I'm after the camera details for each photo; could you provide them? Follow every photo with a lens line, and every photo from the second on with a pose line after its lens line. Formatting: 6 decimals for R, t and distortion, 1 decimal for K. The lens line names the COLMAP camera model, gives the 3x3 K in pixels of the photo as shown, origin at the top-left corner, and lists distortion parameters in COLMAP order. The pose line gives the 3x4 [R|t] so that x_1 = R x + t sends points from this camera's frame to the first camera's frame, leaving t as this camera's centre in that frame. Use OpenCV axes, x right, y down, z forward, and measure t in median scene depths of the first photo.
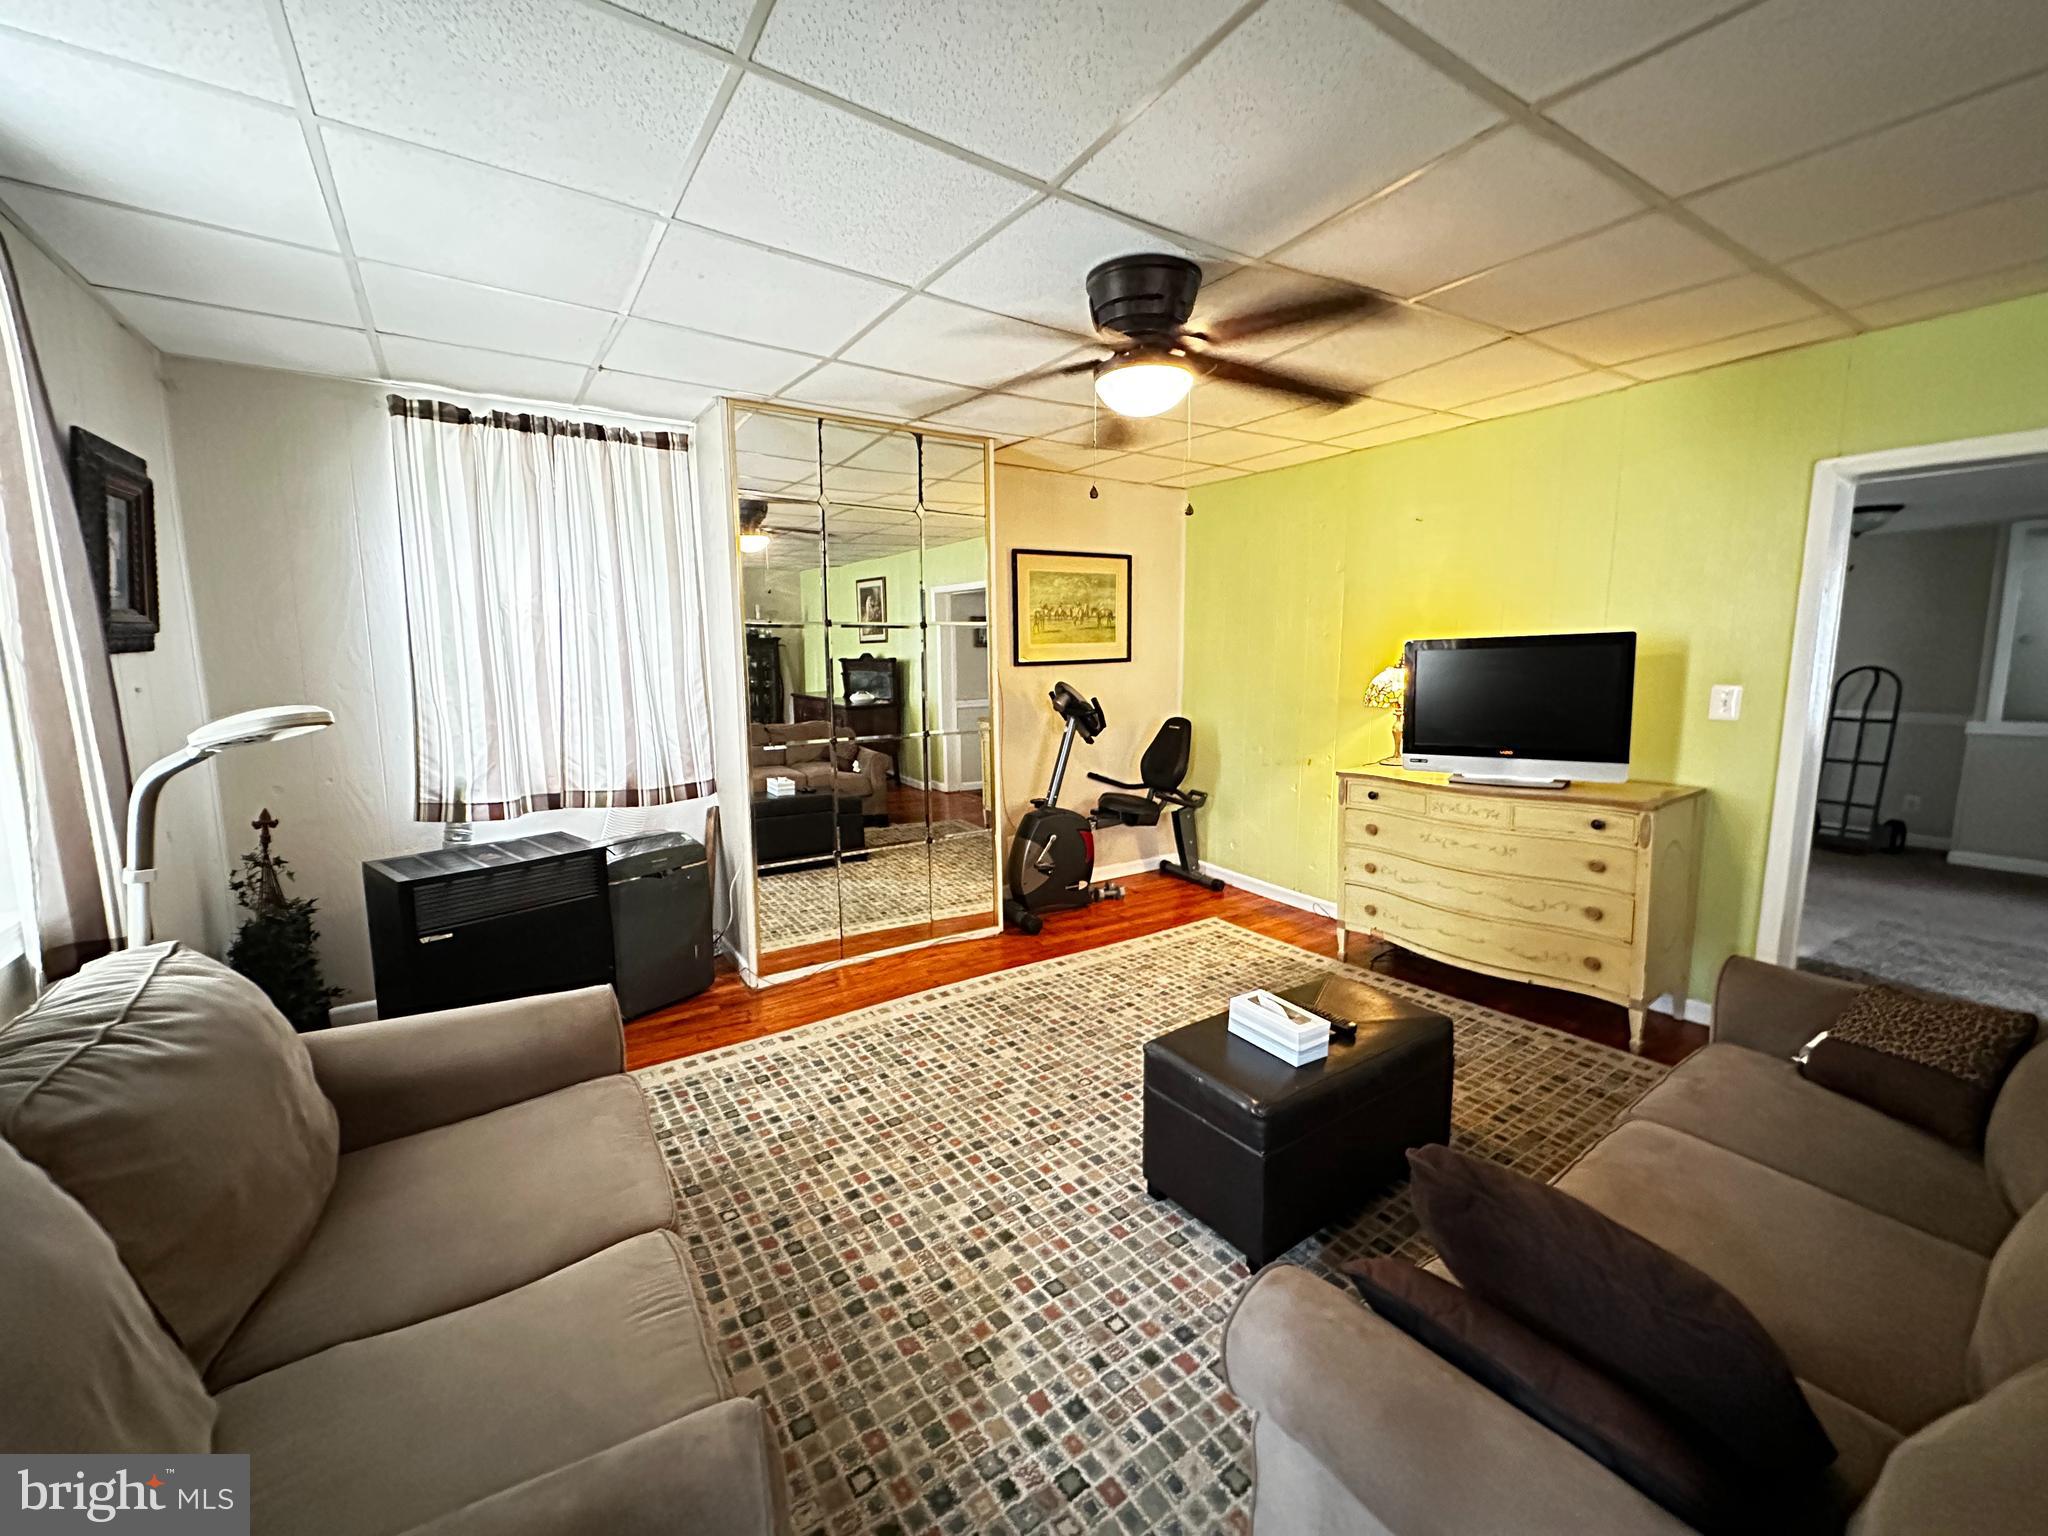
lens RADIAL K [[815.9, 0, 1034.7], [0, 815.9, 760.7], [0, 0, 1]] dist [0.002273, 0.000186]
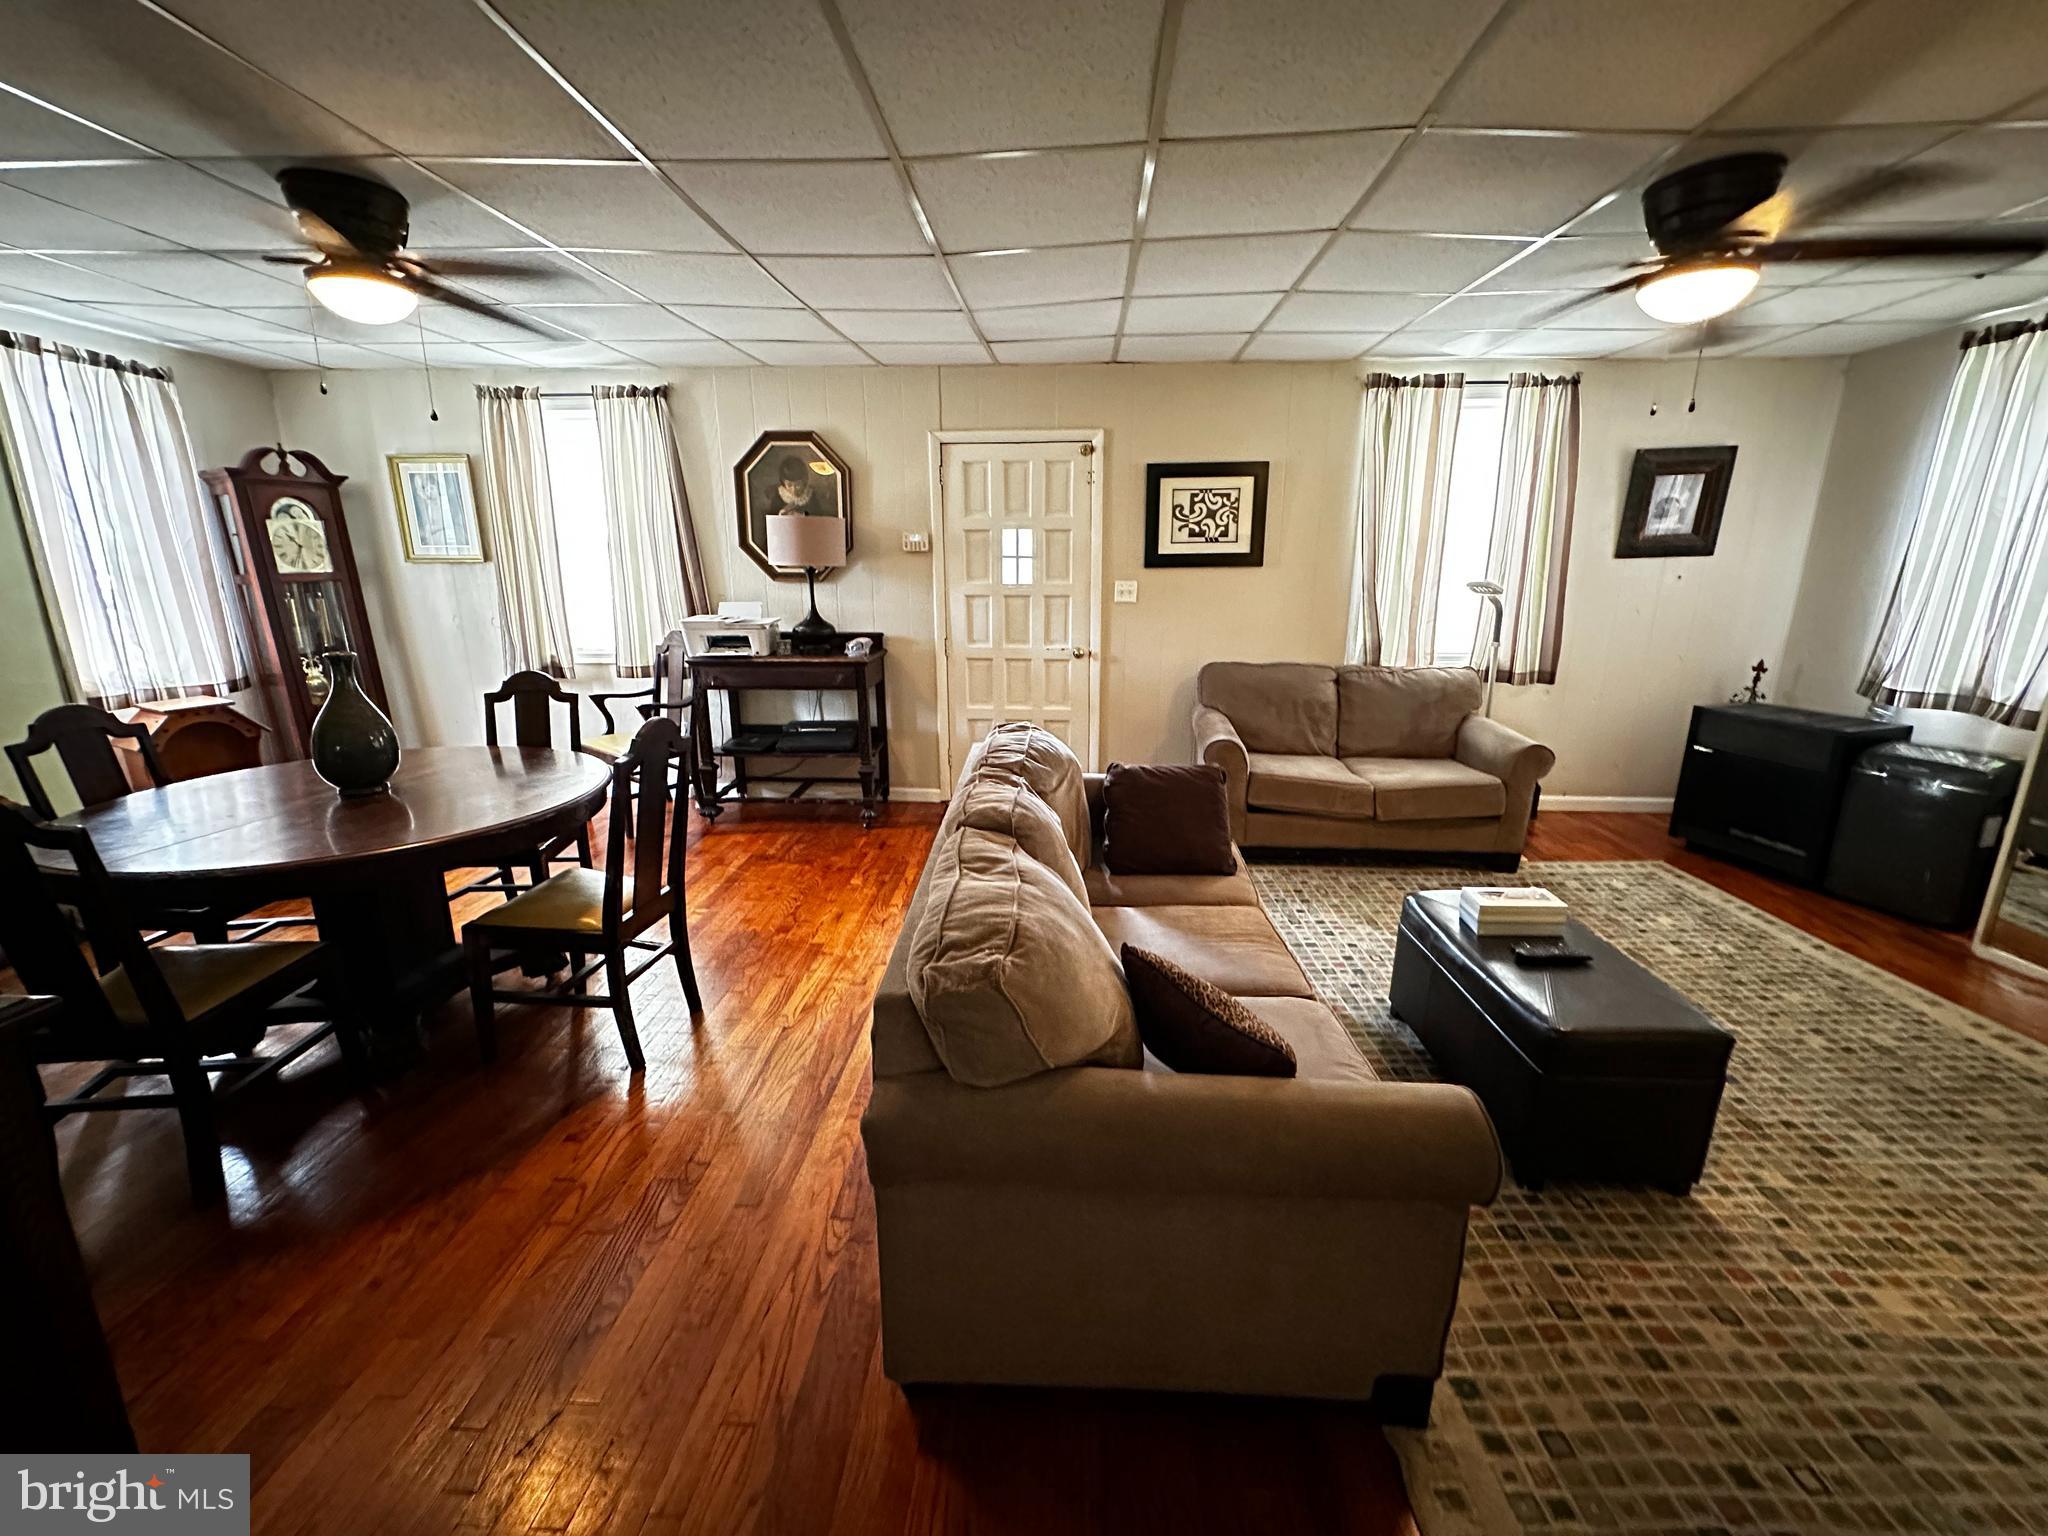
lens RADIAL K [[815.9, 0, 1034.7], [0, 815.9, 760.7], [0, 0, 1]] dist [0.002273, 0.000186]
pose [[-0.589812, 0.204644, -0.781180, 1.061308], [-0.090839, 0.944404, 0.315990, -0.117235], [0.802415, 0.257336, -0.538432, 0.726556]]
